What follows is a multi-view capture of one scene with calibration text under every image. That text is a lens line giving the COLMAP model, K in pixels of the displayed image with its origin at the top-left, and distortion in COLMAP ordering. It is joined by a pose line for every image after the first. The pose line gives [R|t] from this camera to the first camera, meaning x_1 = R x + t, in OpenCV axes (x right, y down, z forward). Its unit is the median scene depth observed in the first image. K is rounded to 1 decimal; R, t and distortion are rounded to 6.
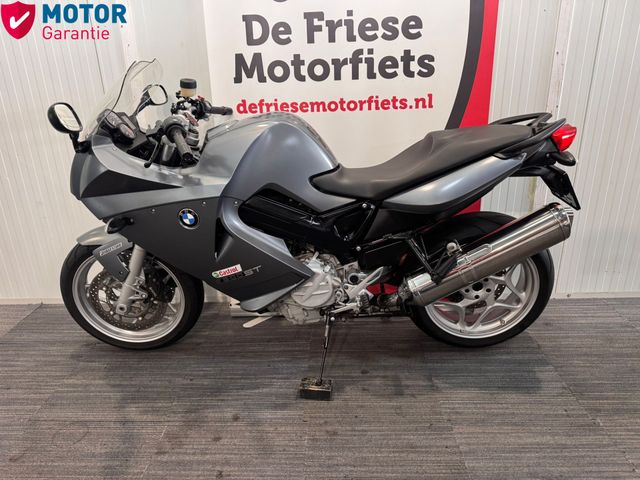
lens RADIAL K [[453.9, 0, 320.7], [0, 453.9, 232.2], [0, 0, 1]] dist [0.039133, -0.060564]
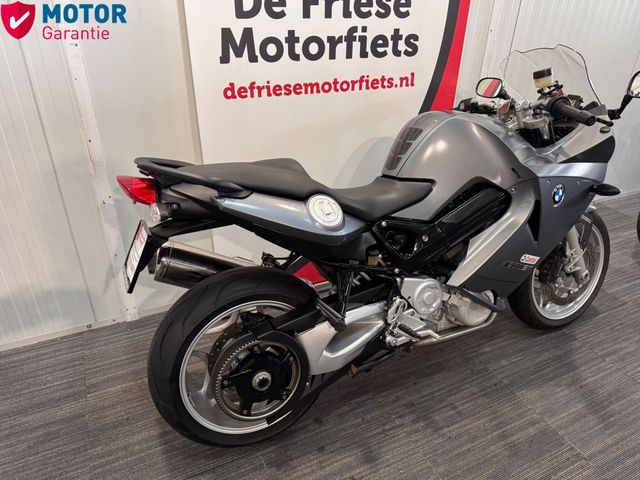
lens RADIAL K [[453.9, 0, 318.6], [0, 453.9, 236.9], [0, 0, 1]] dist [0.039133, -0.060564]
pose [[0.885229, -0.181062, 0.428469, -0.477428], [0.100545, 0.973837, 0.203793, -0.178179], [-0.454158, -0.137323, 0.880274, 0.136951]]
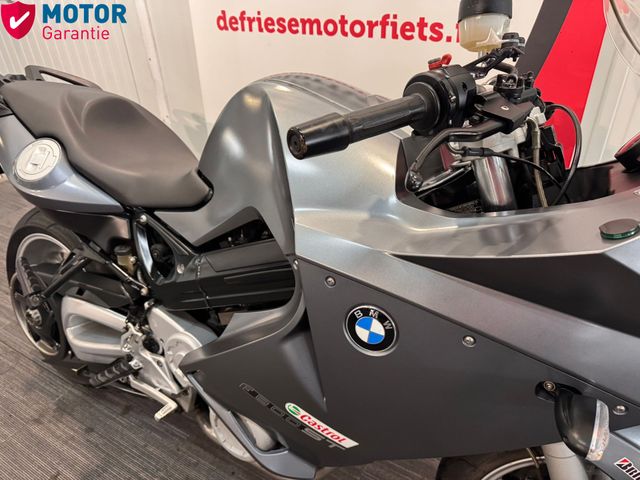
lens RADIAL K [[453.9, 0, 313.3], [0, 453.9, 236.8], [0, 0, 1]] dist [0.039133, -0.060564]
pose [[0.878116, 0.244596, -0.411201, 0.360427], [-0.131773, 0.949846, 0.283600, -0.187060], [0.459945, -0.194849, 0.866305, 0.400945]]
